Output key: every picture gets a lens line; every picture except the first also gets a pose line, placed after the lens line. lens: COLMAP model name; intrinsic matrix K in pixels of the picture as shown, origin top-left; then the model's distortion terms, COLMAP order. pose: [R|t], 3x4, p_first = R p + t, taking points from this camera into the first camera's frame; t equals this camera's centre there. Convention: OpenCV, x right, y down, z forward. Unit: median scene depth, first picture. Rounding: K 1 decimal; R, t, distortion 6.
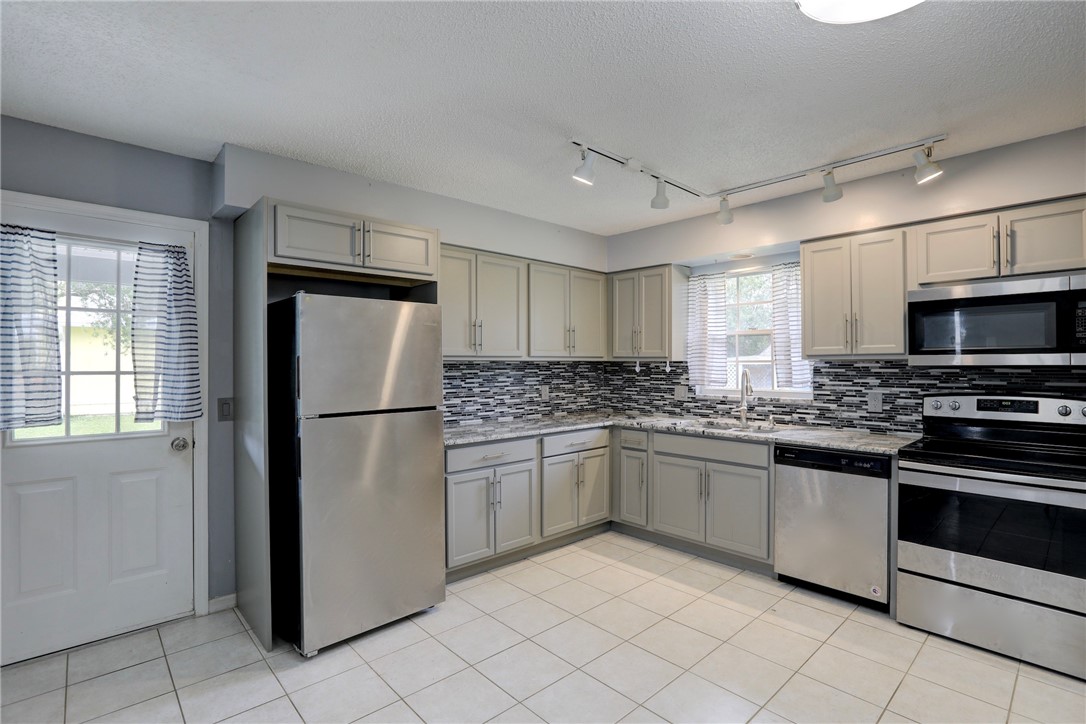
lens RADIAL K [[522.8, 0, 550.0], [0, 522.8, 364.5], [0, 0, 1]] dist [-0.035766, 0.018940]
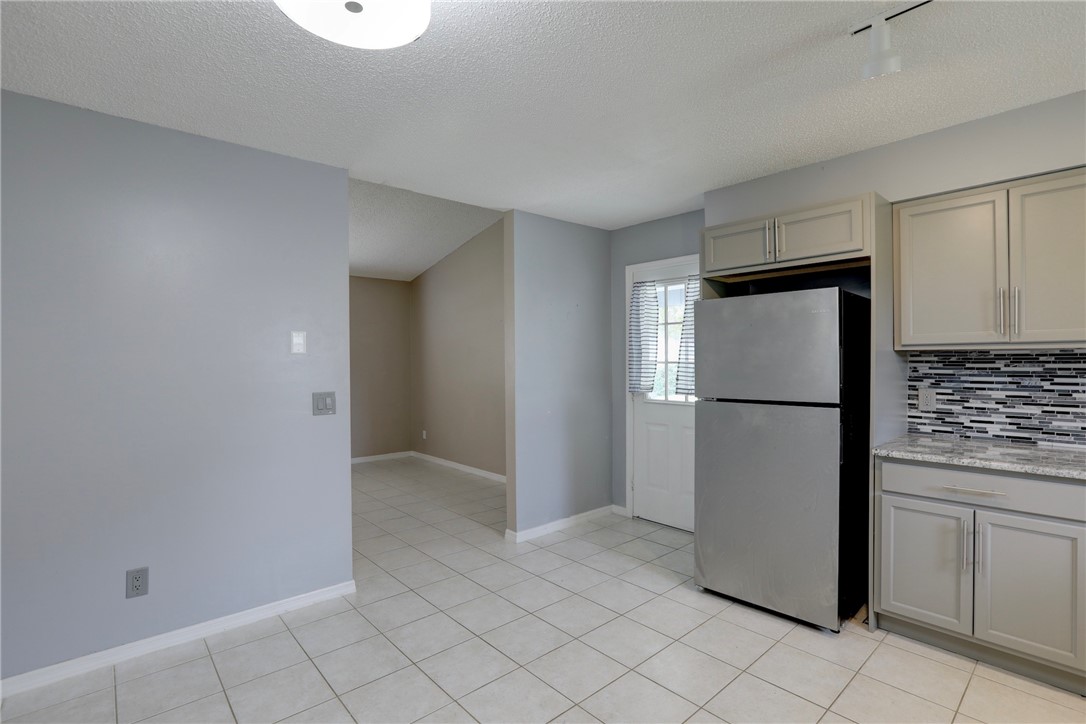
lens RADIAL K [[522.8, 0, 543.2], [0, 522.8, 362.8], [0, 0, 1]] dist [-0.035766, 0.018940]
pose [[-0.018461, 0.008835, -0.999791, 0.559408], [0.006451, 0.999941, 0.008717, 0.000527], [0.999809, -0.006289, -0.018517, 0.452480]]
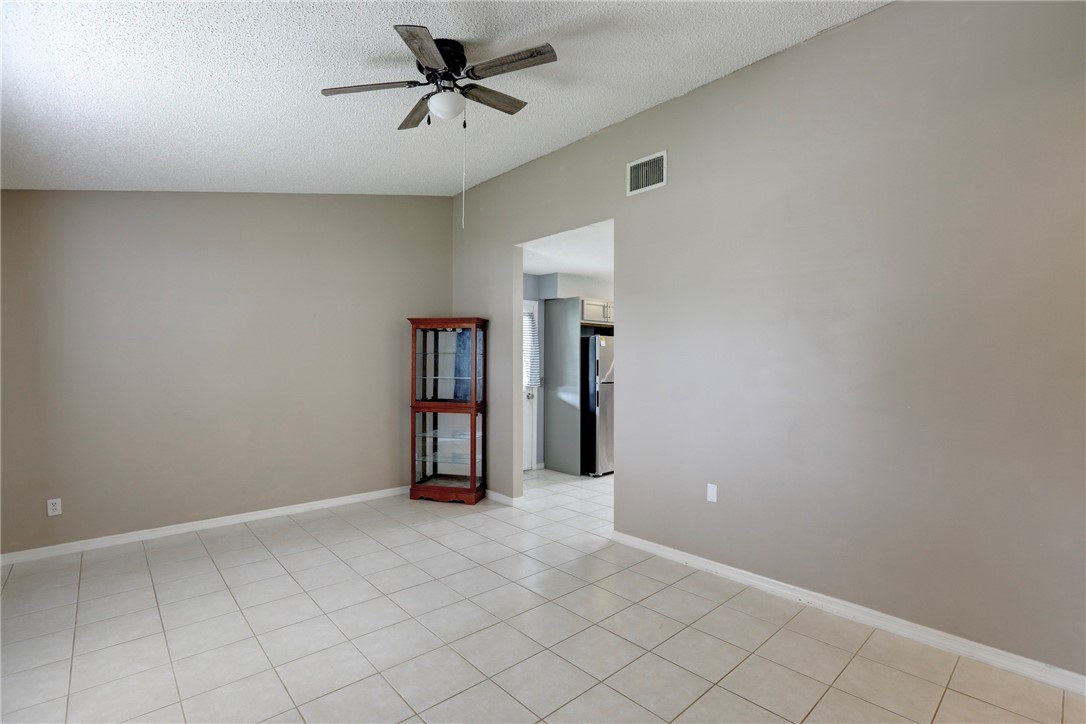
lens RADIAL K [[498.4, 0, 539.7], [0, 498.4, 362.7], [0, 0, 1]] dist [-0.034519, 0.007369]
pose [[0.999890, 0.006884, -0.013133, -0.522281], [-0.006915, 0.999973, -0.002337, 0.005041], [0.013117, 0.002428, 0.999911, -1.053517]]
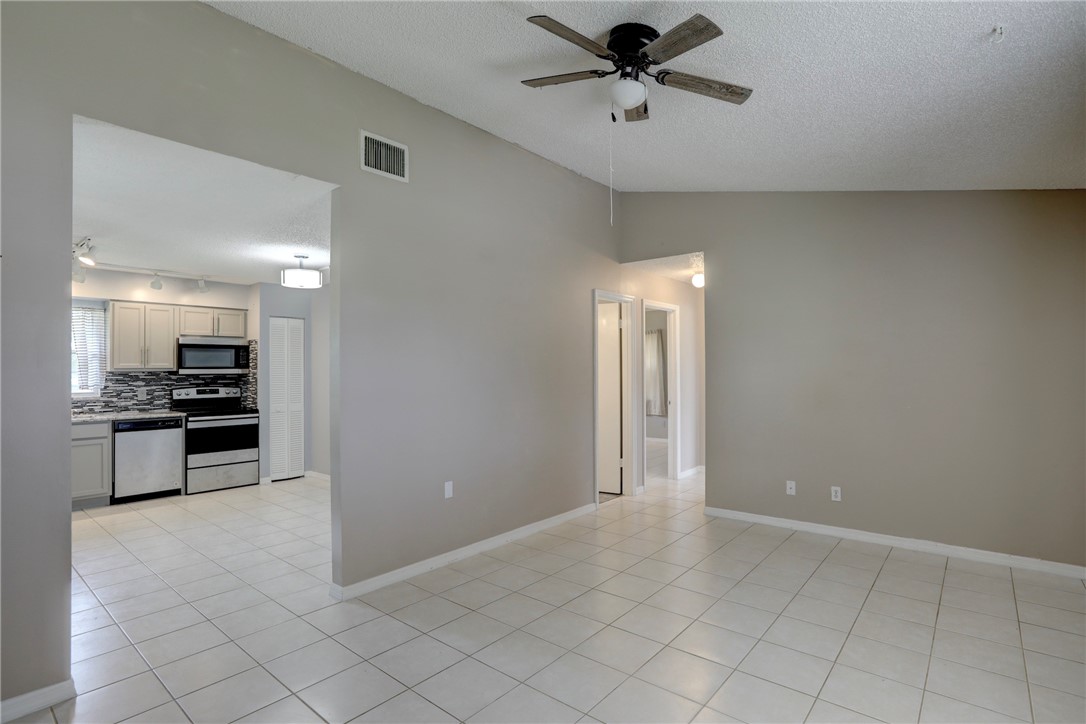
lens RADIAL K [[538.7, 0, 541.5], [0, 538.7, 362.7], [0, 0, 1]] dist [-0.016078, 0.004332]
pose [[-0.104149, 0.018483, 0.994390, -1.342979], [0.008901, 0.999805, -0.017652, 0.006471], [-0.994522, 0.007012, -0.104293, -0.181760]]
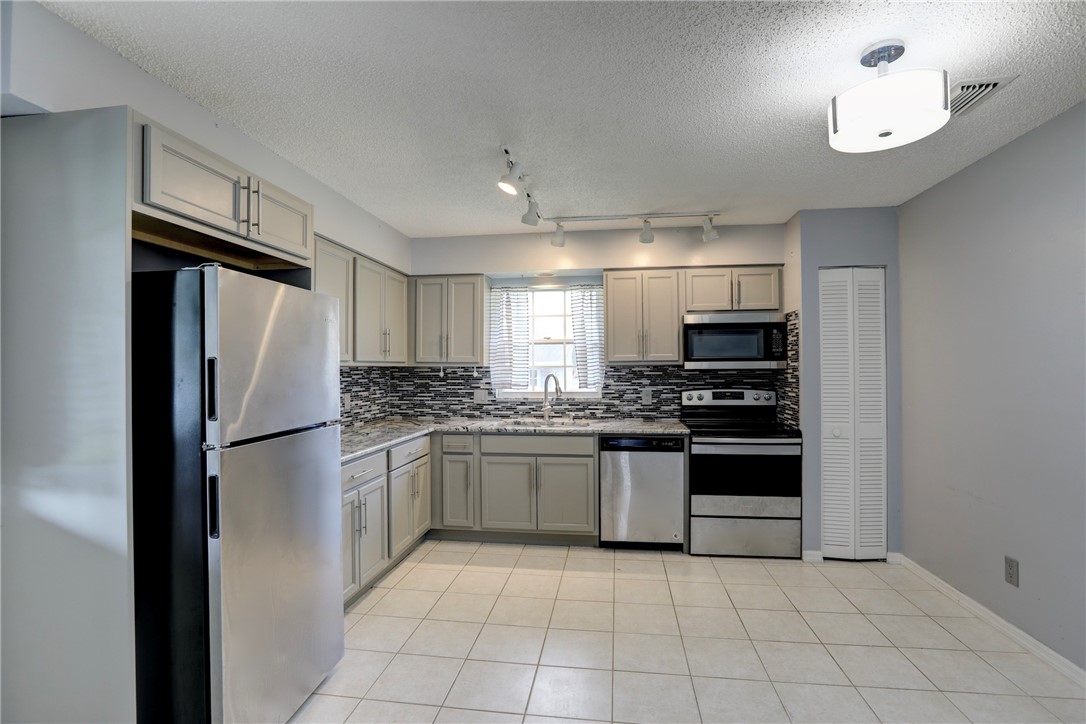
lens RADIAL K [[522.8, 0, 546.8], [0, 522.8, 365.7], [0, 0, 1]] dist [-0.035766, 0.018940]
pose [[0.776307, 0.002663, 0.630349, -0.403392], [0.004754, 0.999938, -0.010080, 0.004281], [-0.630337, 0.010822, 0.776247, 0.125302]]
